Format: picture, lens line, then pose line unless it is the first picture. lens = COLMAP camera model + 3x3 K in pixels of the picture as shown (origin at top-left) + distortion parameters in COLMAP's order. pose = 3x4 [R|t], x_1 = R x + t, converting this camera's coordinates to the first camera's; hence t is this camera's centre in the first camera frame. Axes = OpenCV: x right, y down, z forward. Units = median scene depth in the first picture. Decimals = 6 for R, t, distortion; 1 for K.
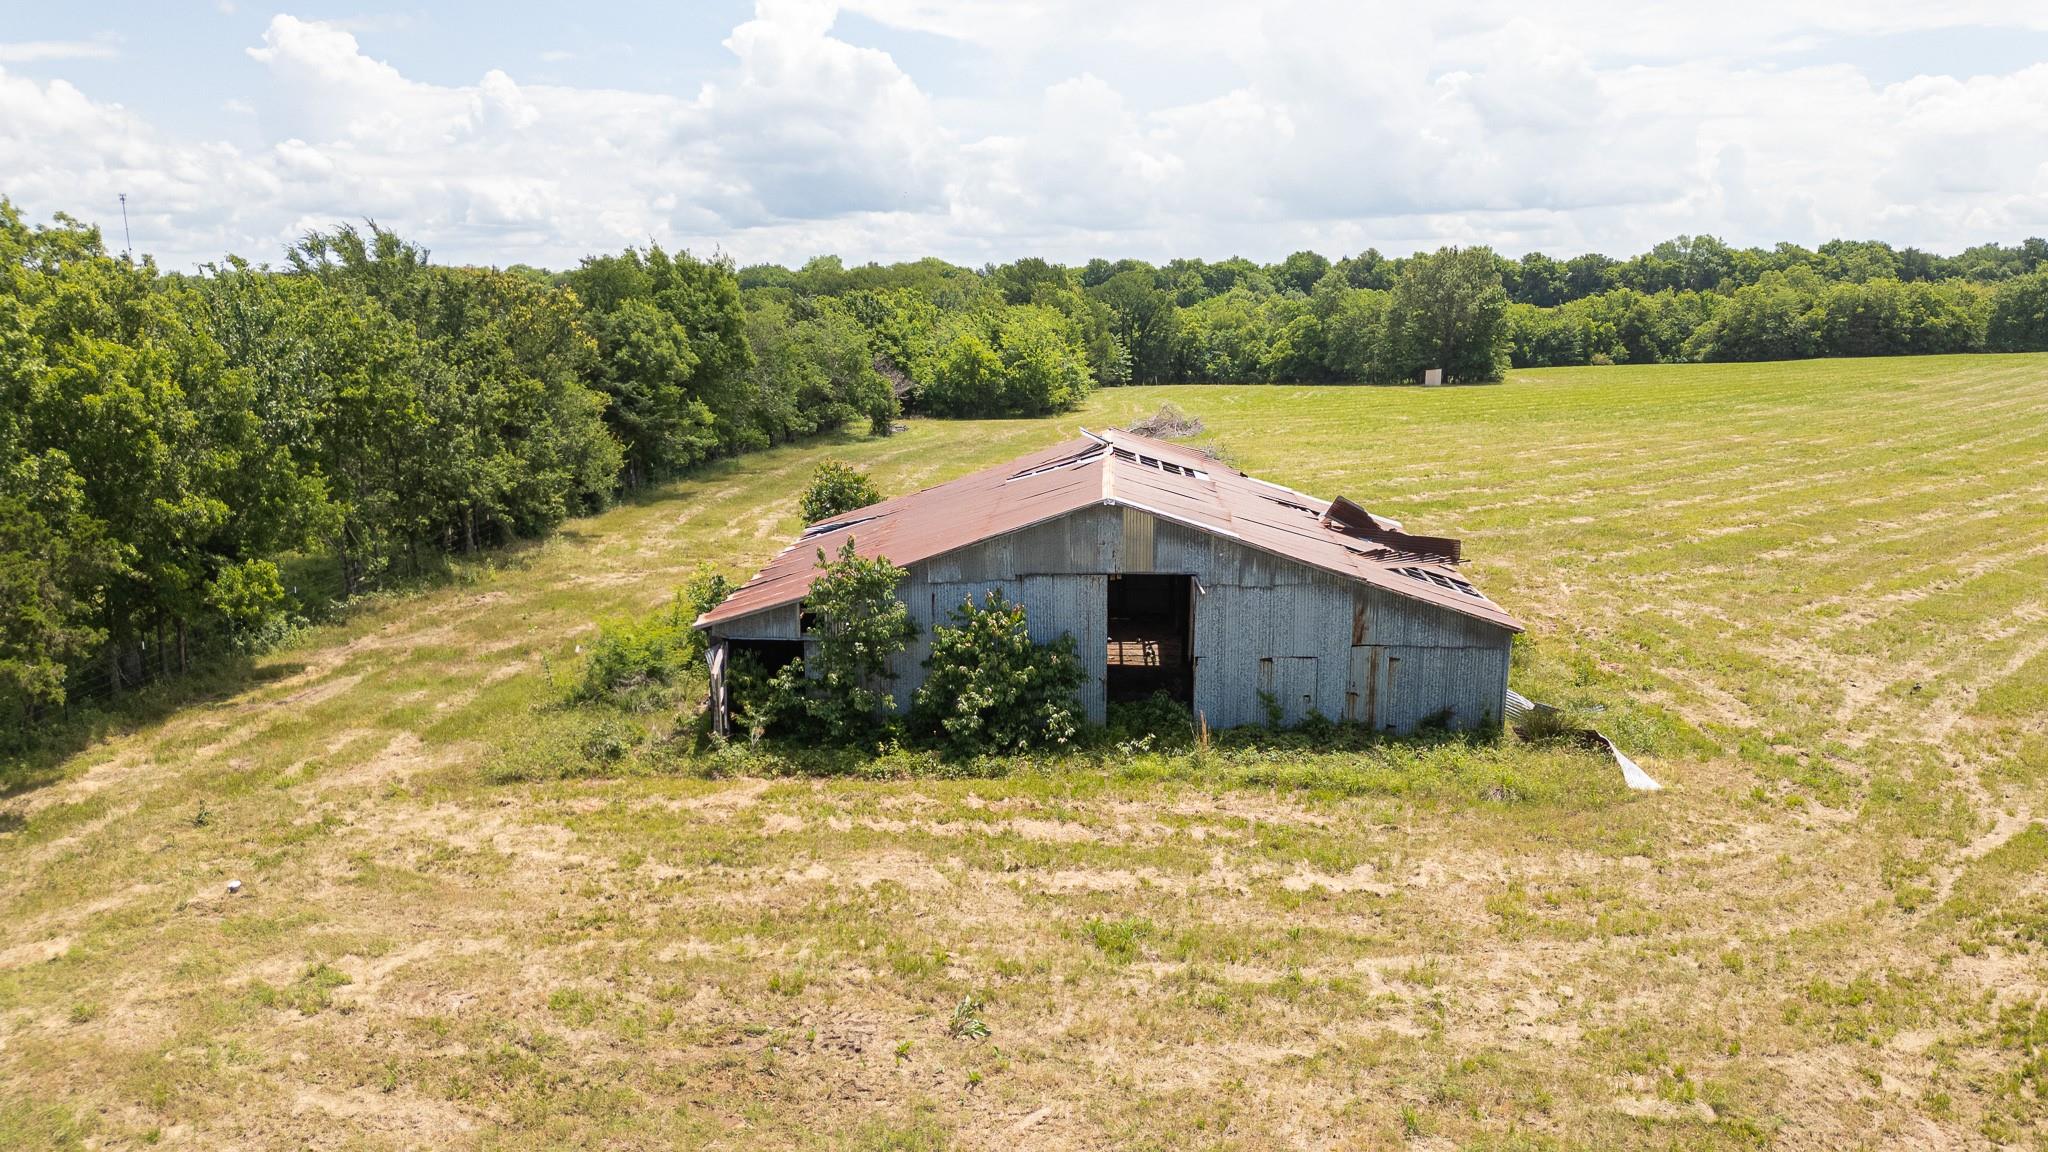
lens RADIAL K [[1425.4, 0, 1029.6], [0, 1425.4, 576.1], [0, 0, 1]] dist [0.089777, -0.104051]
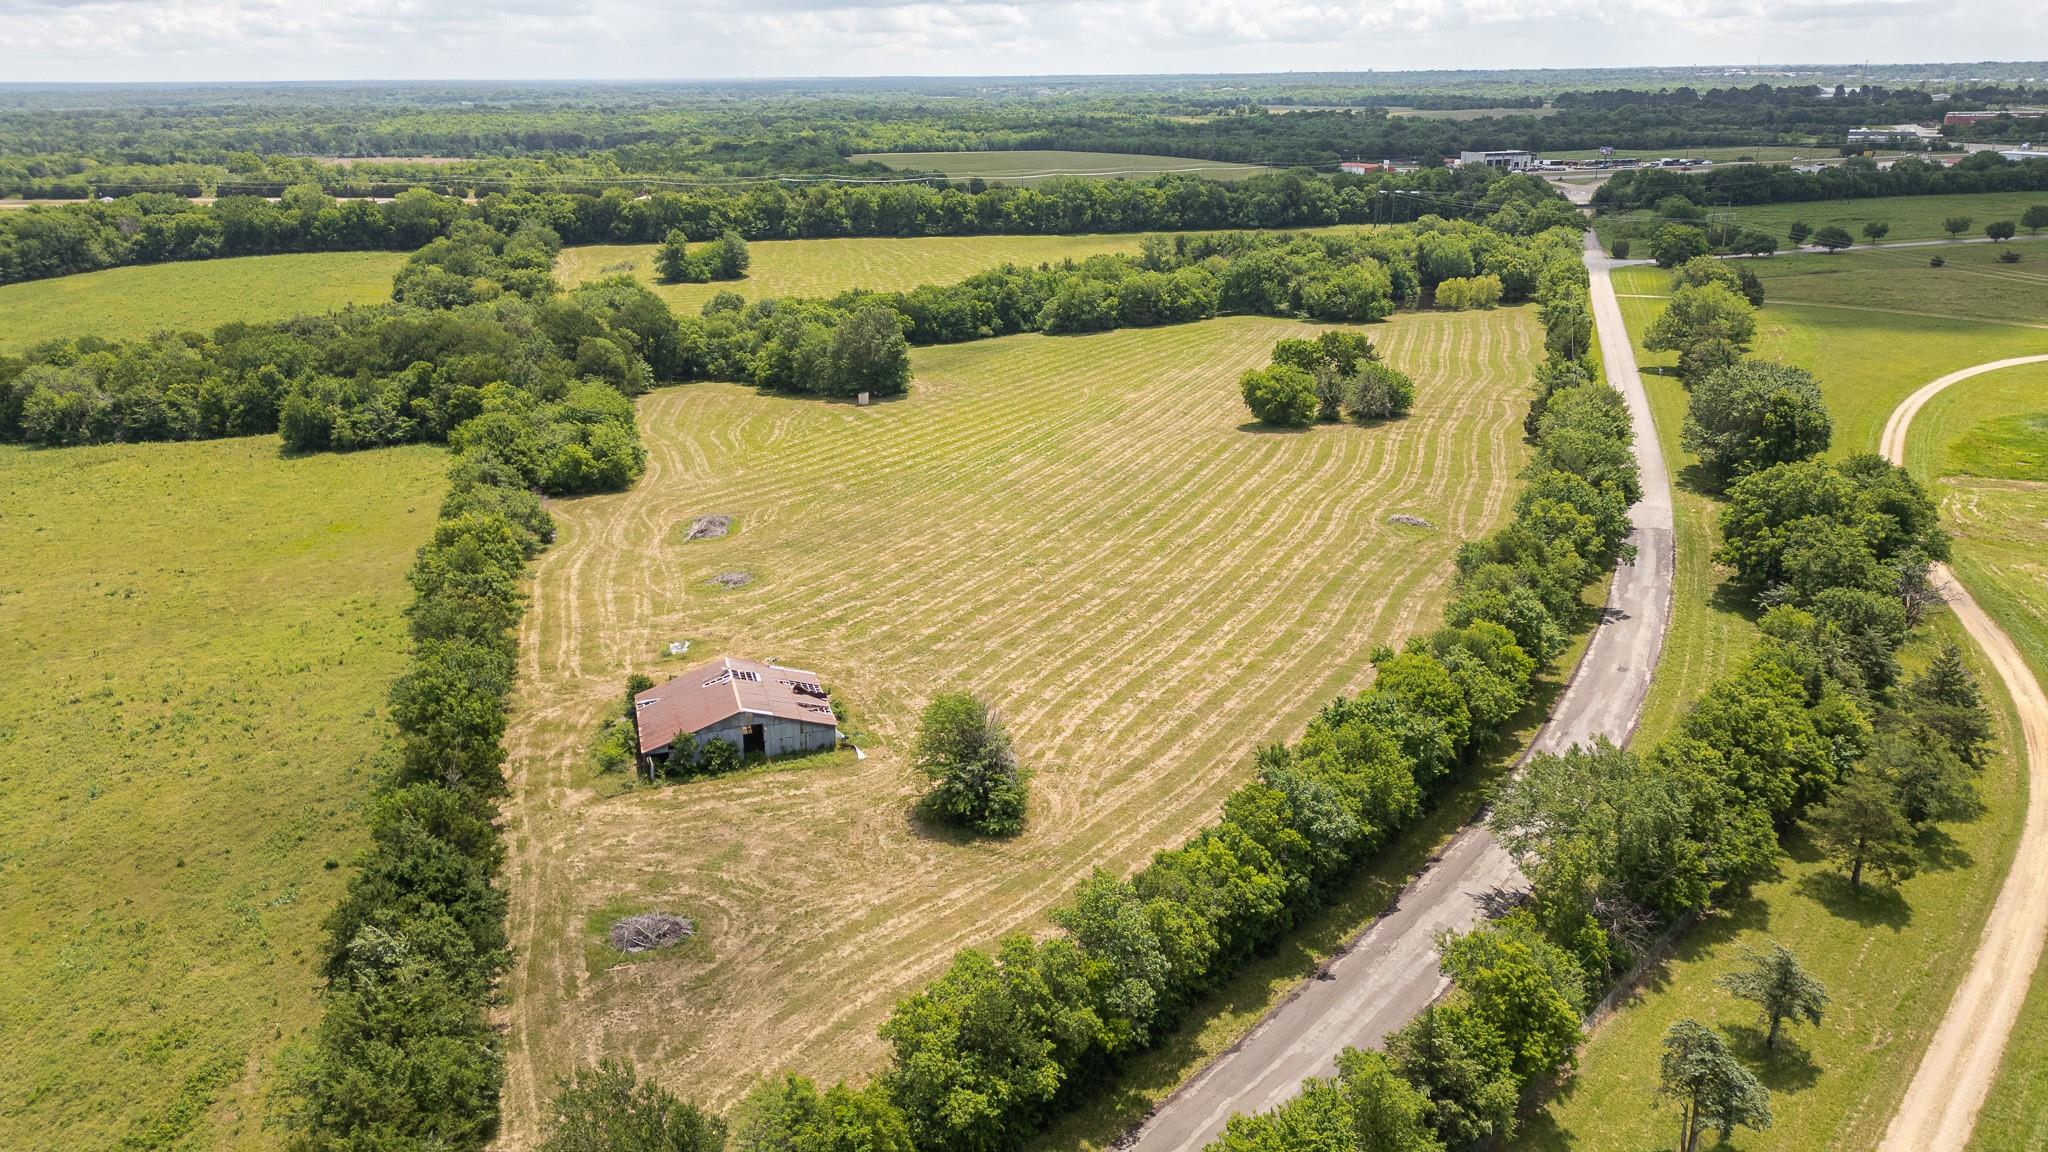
lens RADIAL K [[1425.4, 0, 1029.6], [0, 1425.4, 576.1], [0, 0, 1]] dist [0.089777, -0.104051]
pose [[0.937149, -0.115626, 0.329216, -0.493904], [0.071182, 0.987010, 0.144029, -0.993237], [-0.341593, -0.111543, 0.933206, -3.223445]]
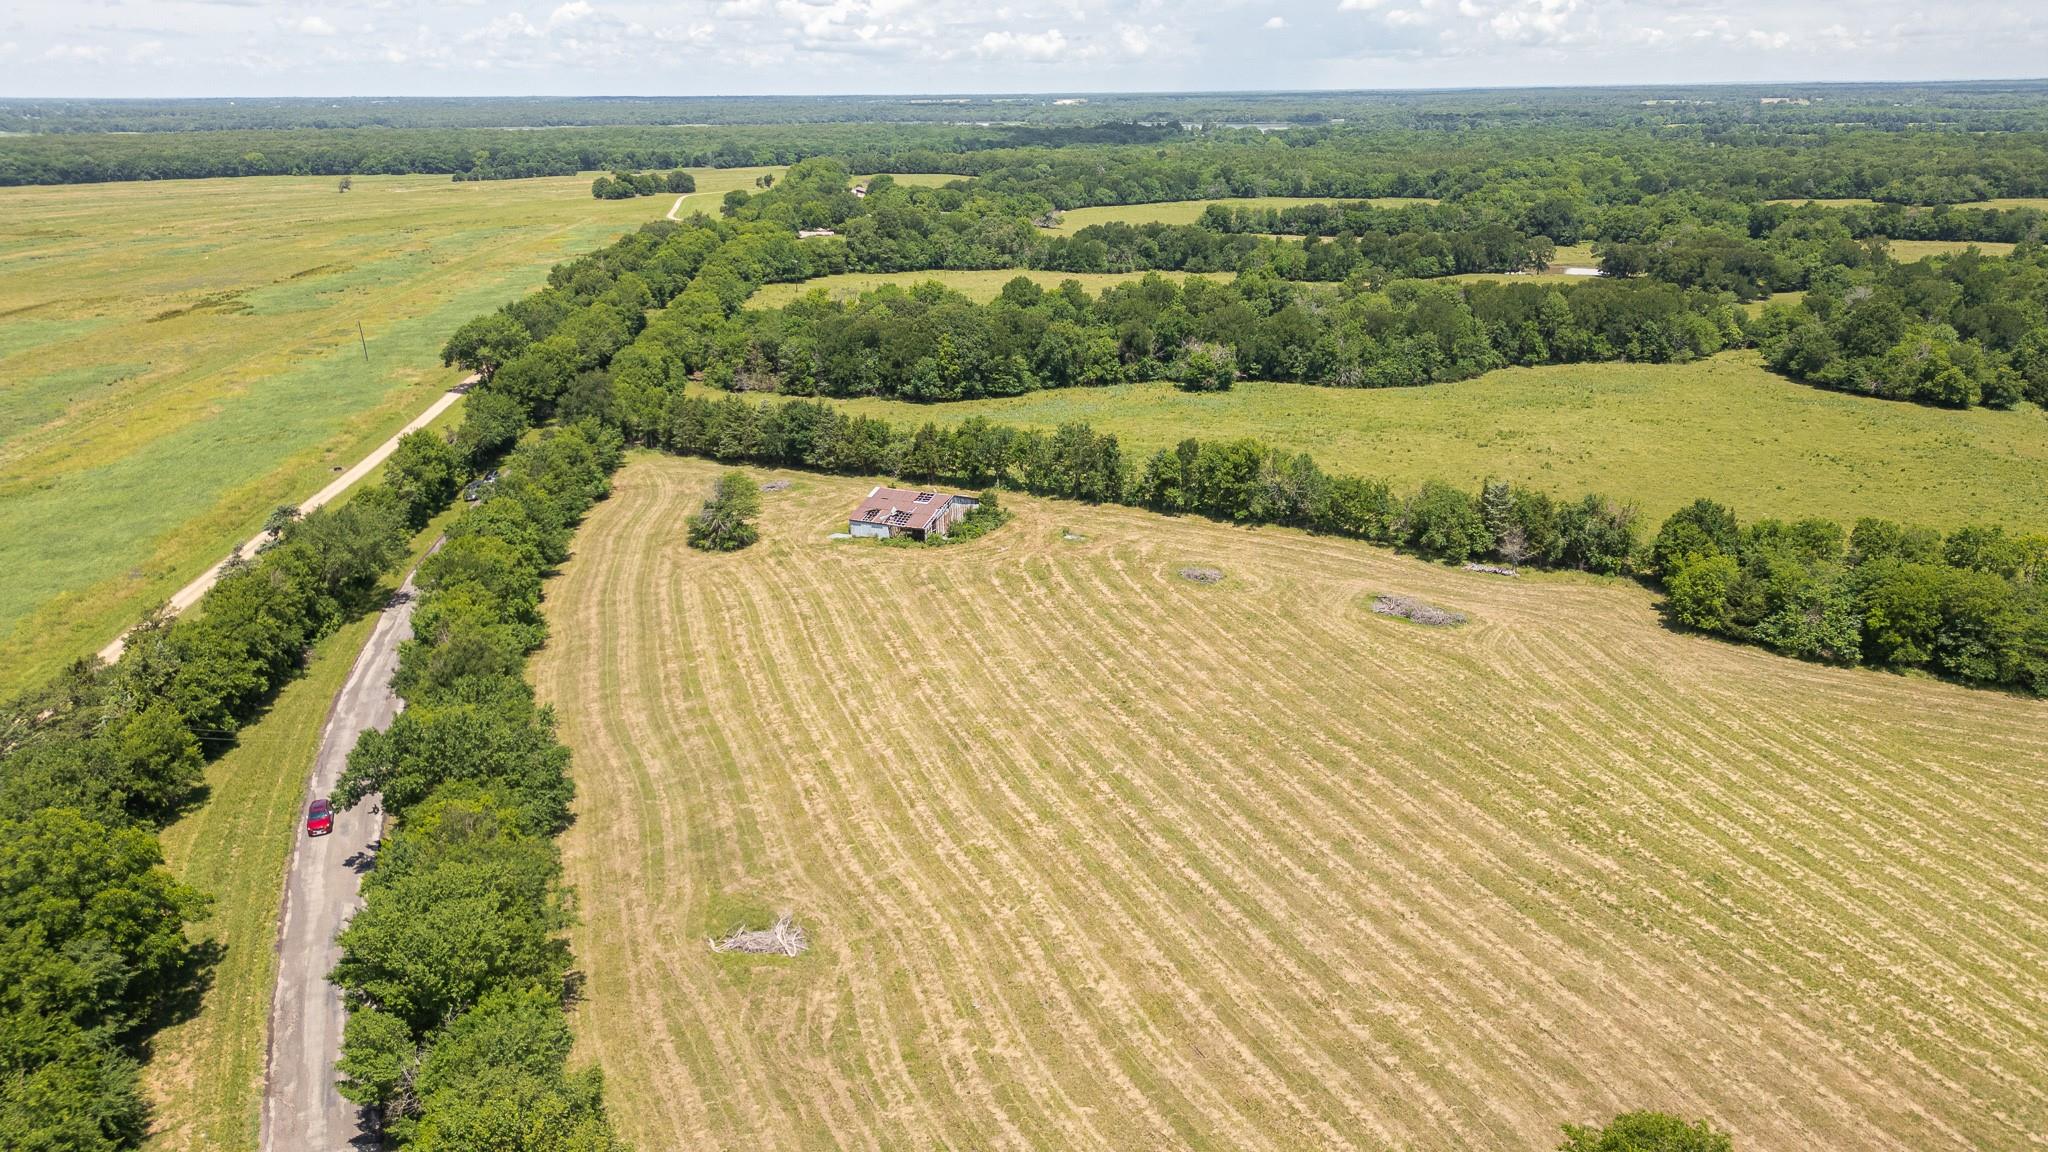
lens RADIAL K [[1425.4, 0, 1029.6], [0, 1425.4, 576.1], [0, 0, 1]] dist [0.089777, -0.104051]
pose [[-0.373287, 0.308598, -0.874885, 6.000107], [-0.172984, 0.903360, 0.392449, -2.520035], [0.911446, 0.297838, -0.283830, 3.754271]]
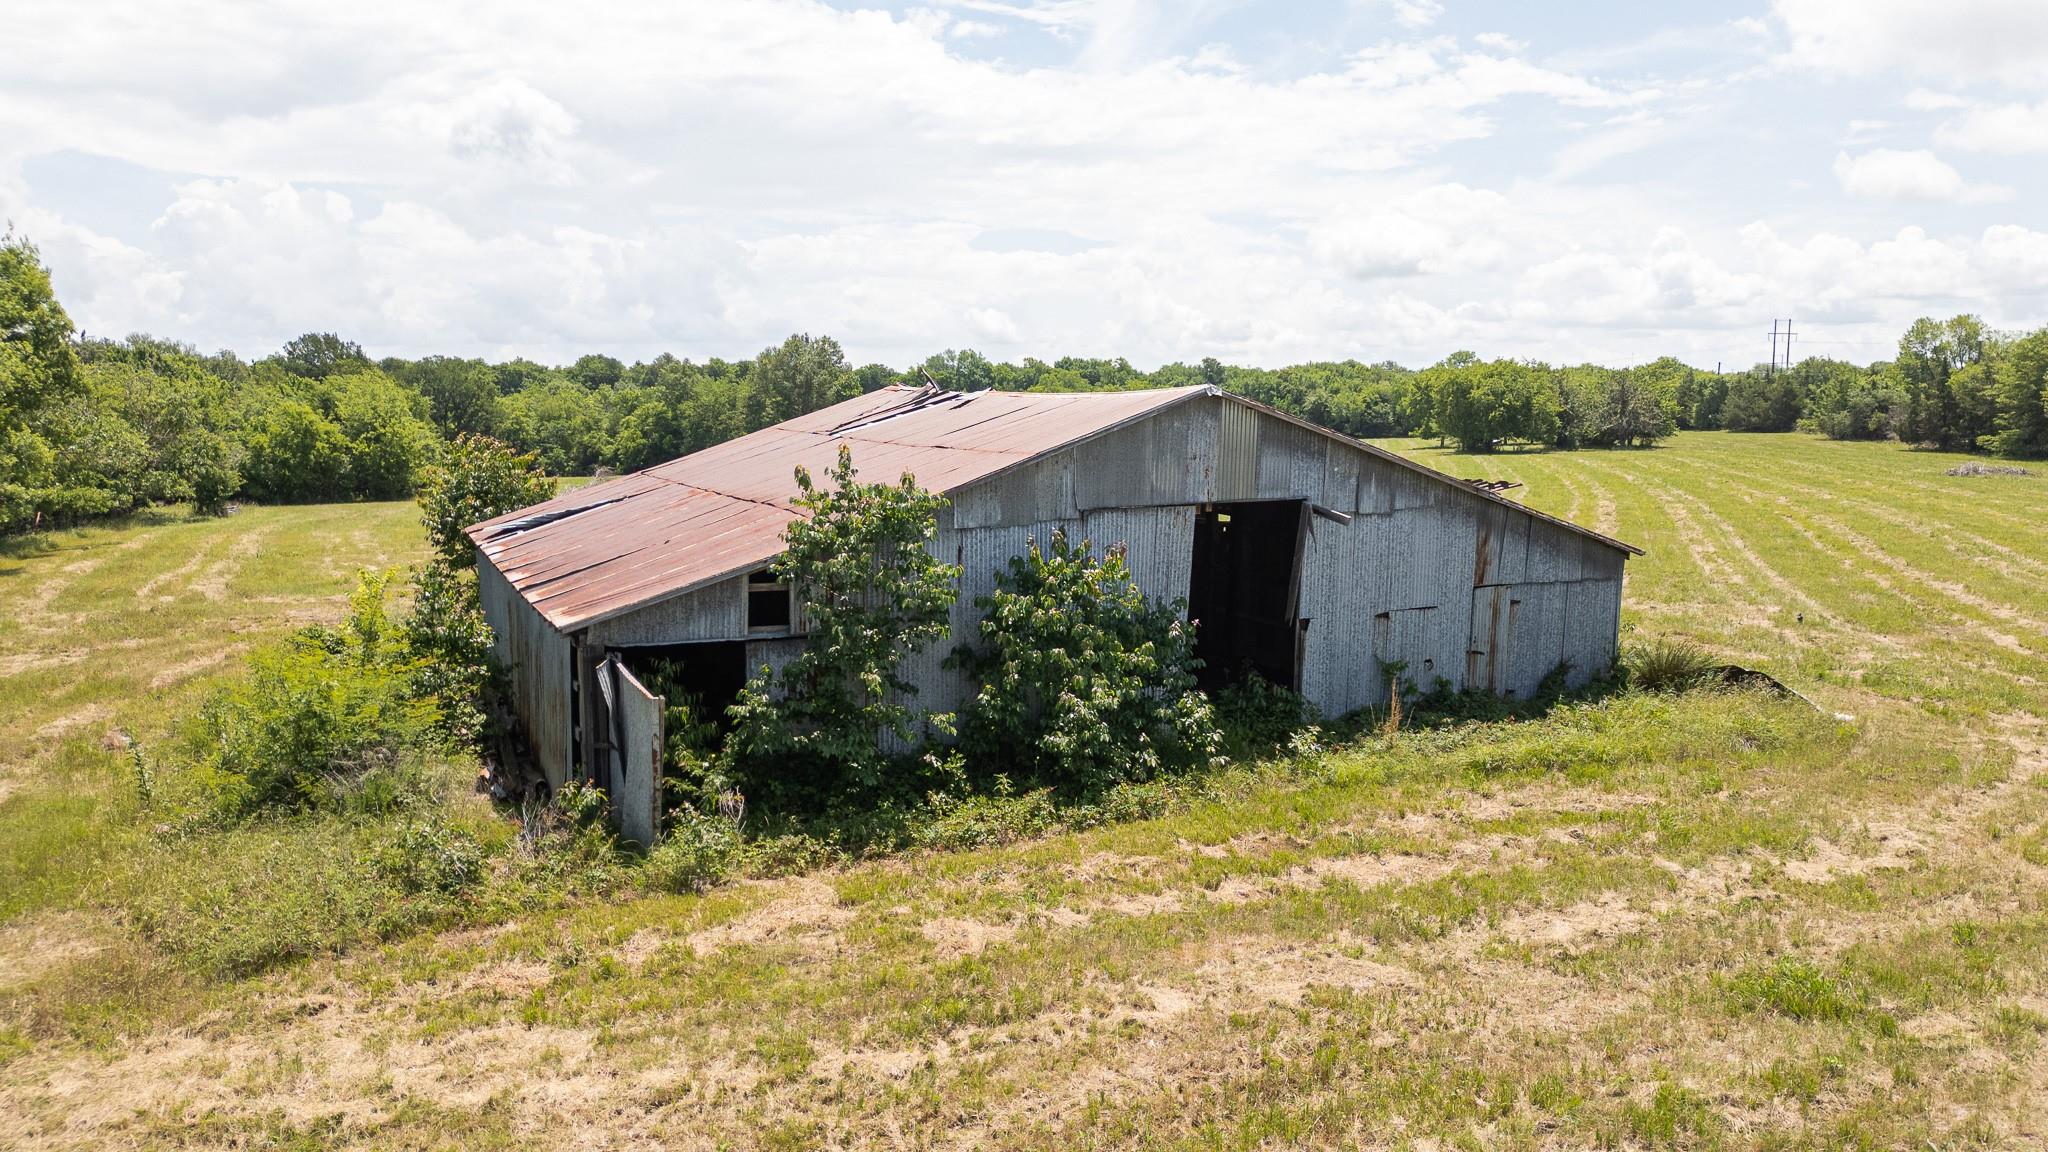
lens RADIAL K [[1434.1, 0, 1029.8], [0, 1434.1, 567.7], [0, 0, 1]] dist [0.082283, -0.101774]
pose [[0.877940, -0.051604, 0.475981, -0.337115], [0.092632, 0.993697, -0.063127, 0.063537], [-0.469724, 0.099513, 0.877187, 0.434050]]
